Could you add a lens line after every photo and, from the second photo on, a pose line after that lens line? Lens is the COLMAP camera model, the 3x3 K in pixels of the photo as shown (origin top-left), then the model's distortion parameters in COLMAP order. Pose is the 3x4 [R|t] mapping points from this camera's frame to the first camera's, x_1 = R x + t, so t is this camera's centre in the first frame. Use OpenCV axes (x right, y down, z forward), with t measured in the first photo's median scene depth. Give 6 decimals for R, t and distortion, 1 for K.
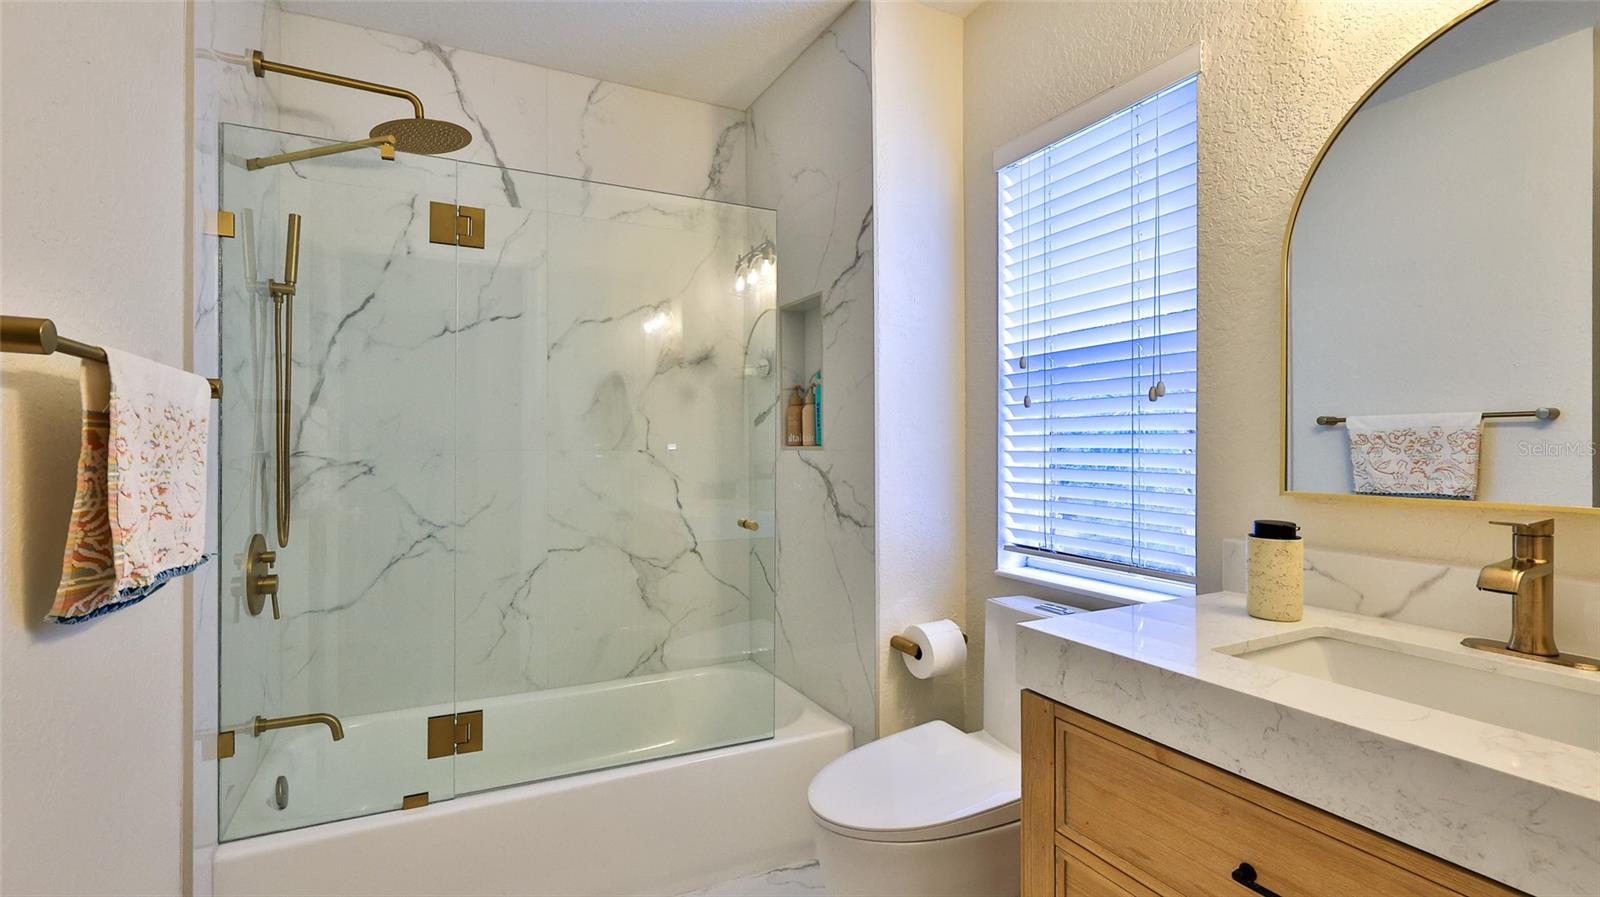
lens RADIAL K [[710.5, 0, 798.8], [0, 710.5, 444.5], [0, 0, 1]] dist [-0.000405, 0.000306]
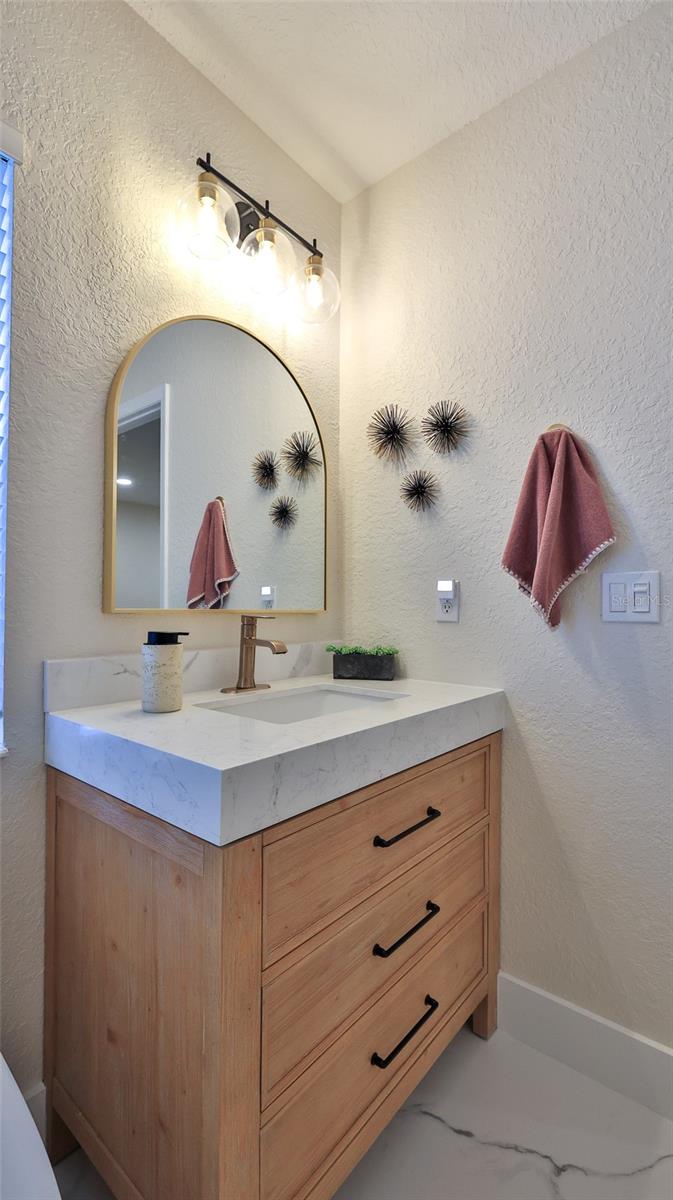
lens RADIAL K [[531.4, 0, 337.4], [0, 531.4, 603.1], [0, 0, 1]] dist [0.000074, 0.000051]
pose [[-0.393740, 0.005716, 0.919204, -0.307478], [-0.006369, 0.999940, -0.008946, 0.071313], [-0.919200, -0.009377, -0.393679, 1.167852]]
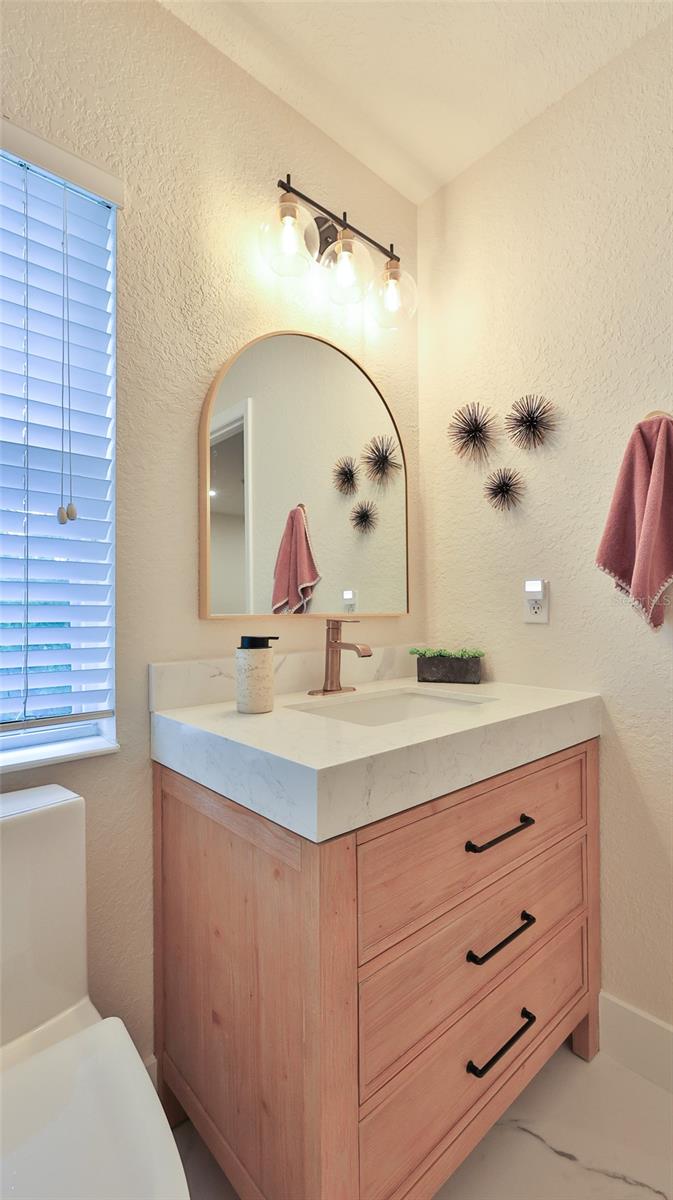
lens RADIAL K [[532.9, 0, 335.0], [0, 532.9, 604.7], [0, 0, 1]] dist [-0.000405, 0.000306]
pose [[-0.253204, 0.013462, 0.967319, -0.315698], [0.009351, 0.999891, -0.011467, 0.069562], [-0.967368, 0.006142, -0.253302, 1.187793]]
